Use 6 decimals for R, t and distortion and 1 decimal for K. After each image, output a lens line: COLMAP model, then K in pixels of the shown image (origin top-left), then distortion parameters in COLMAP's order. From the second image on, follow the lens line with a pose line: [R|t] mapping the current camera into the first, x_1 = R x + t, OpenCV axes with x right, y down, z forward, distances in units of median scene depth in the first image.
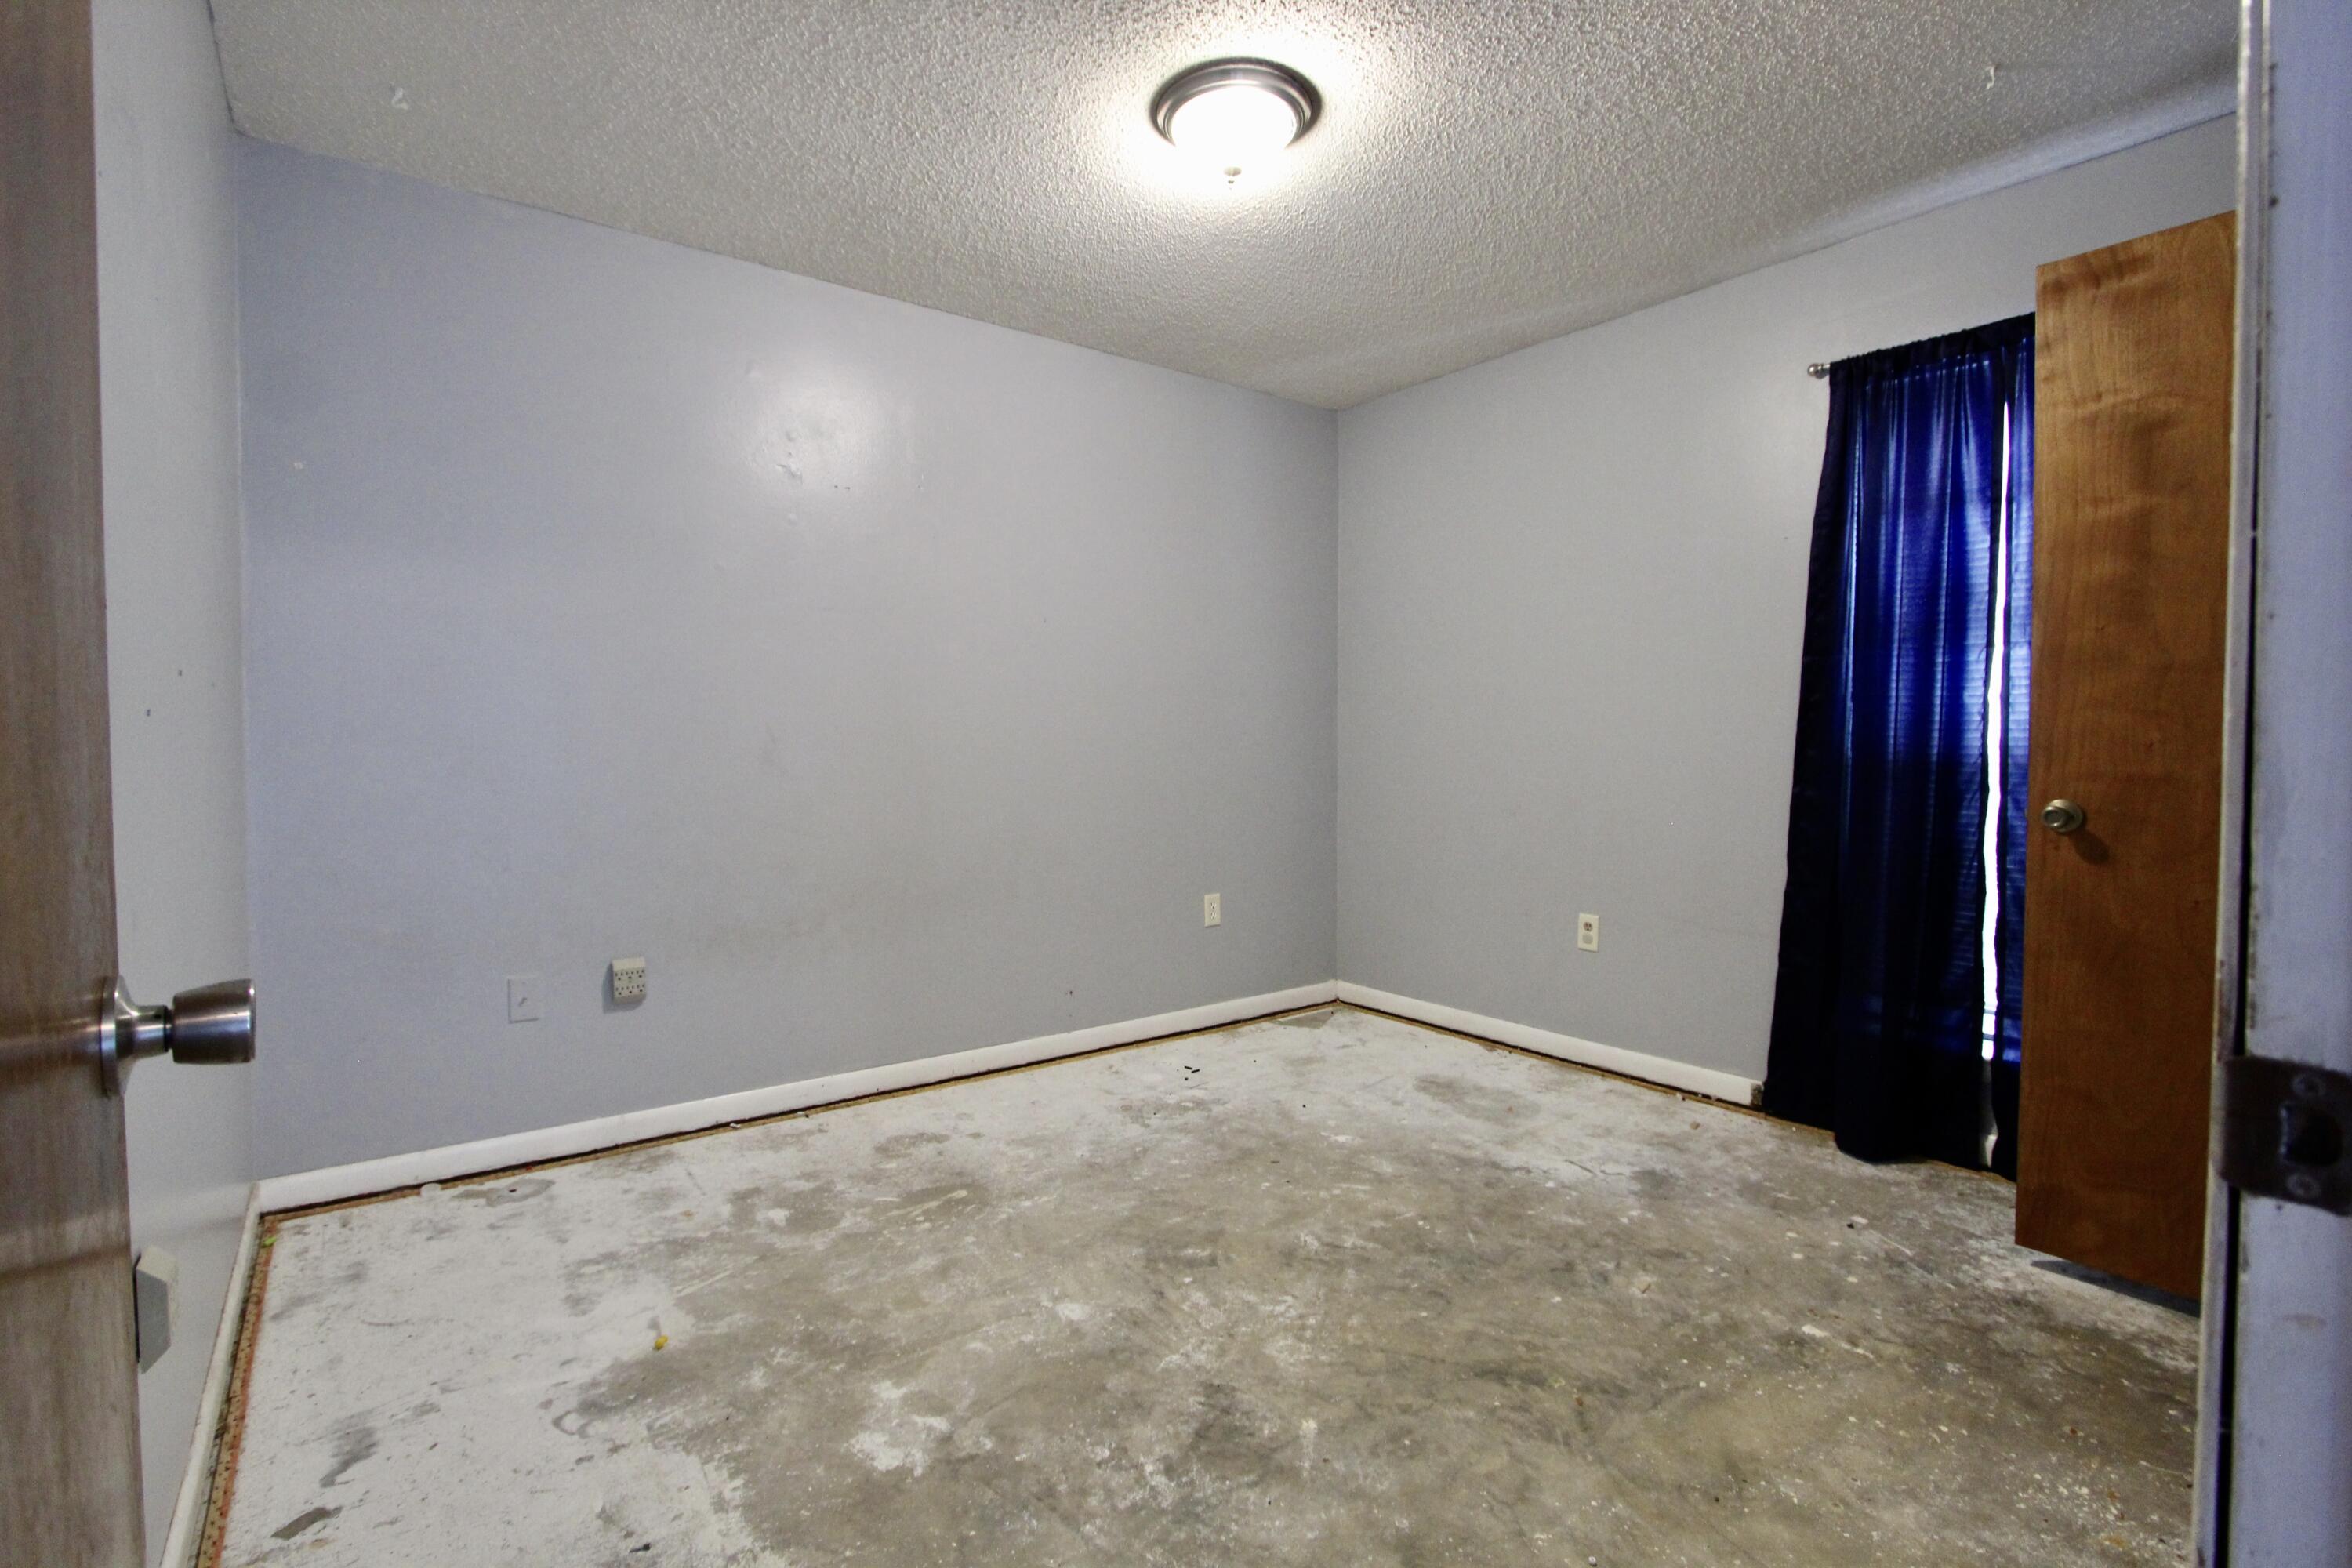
lens RADIAL K [[1088.1, 0, 1182.2], [0, 1088.1, 784.7], [0, 0, 1]] dist [-0.016142, 0.002013]
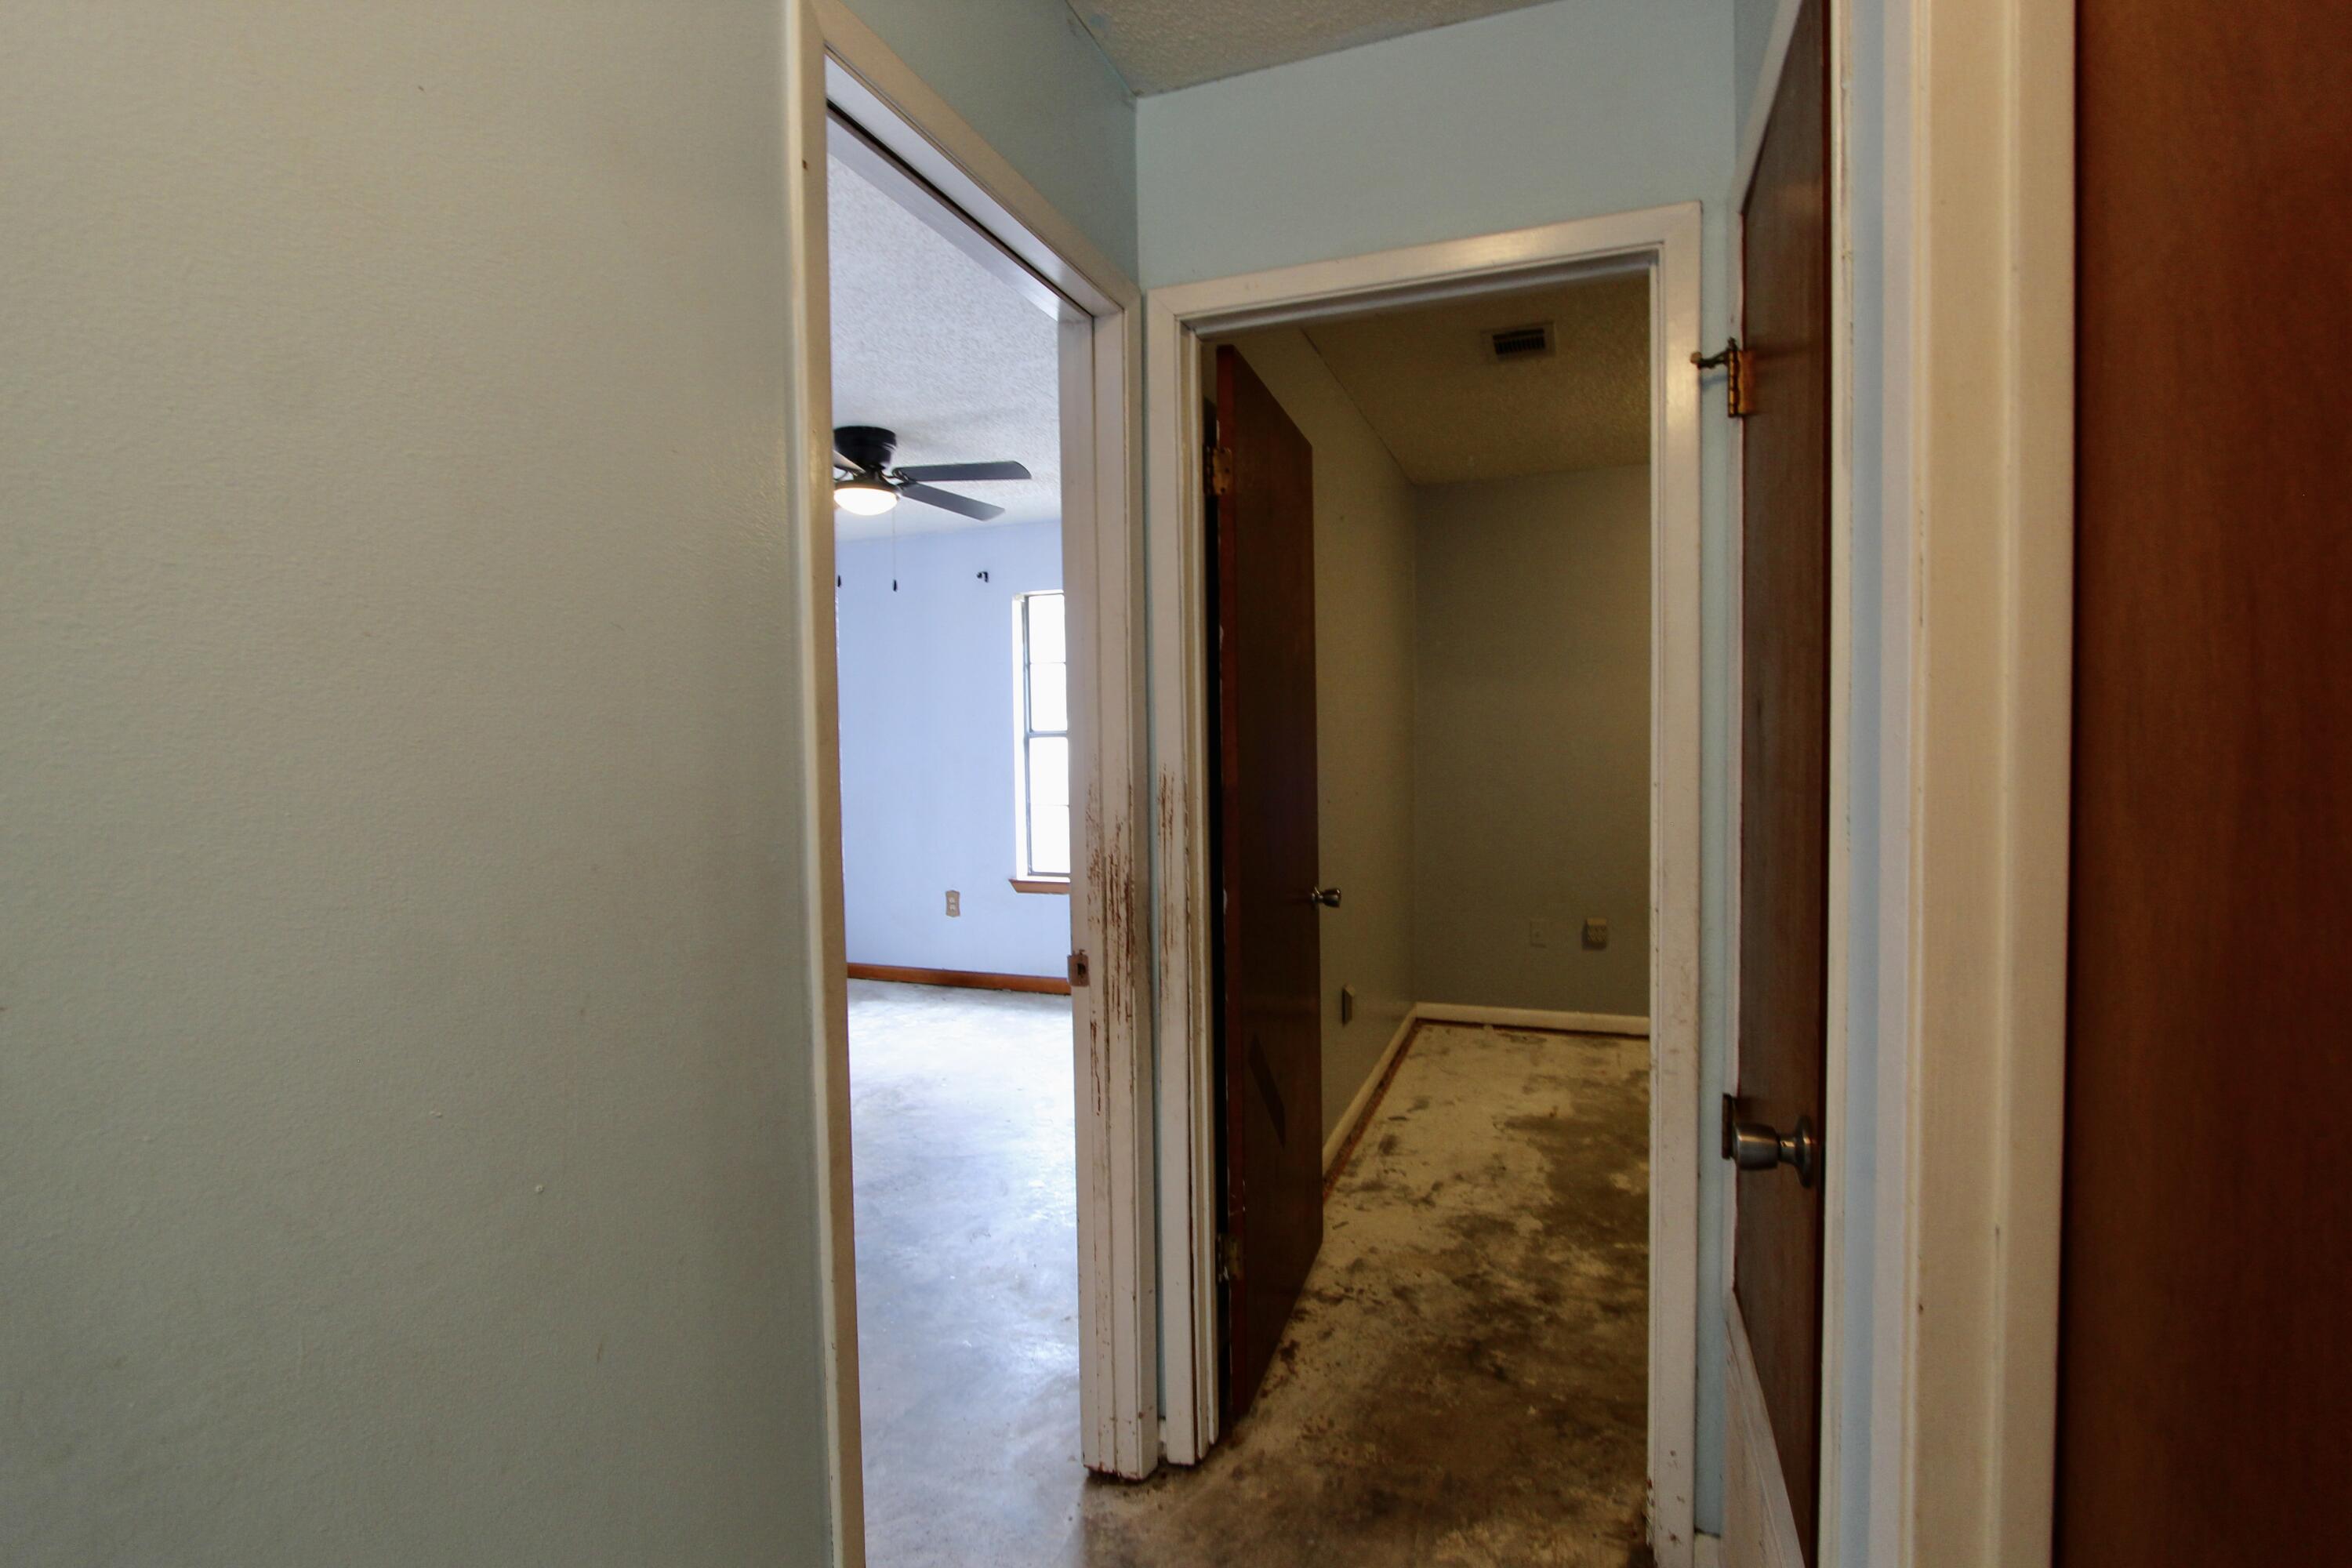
lens RADIAL K [[1088.1, 0, 1178.4], [0, 1088.1, 777.8], [0, 0, 1]] dist [-0.016142, 0.002013]
pose [[0.532666, 0.020537, -0.846077, 0.725090], [-0.012559, 0.999787, 0.016361, -0.095778], [0.846233, 0.001910, 0.532810, -0.547875]]
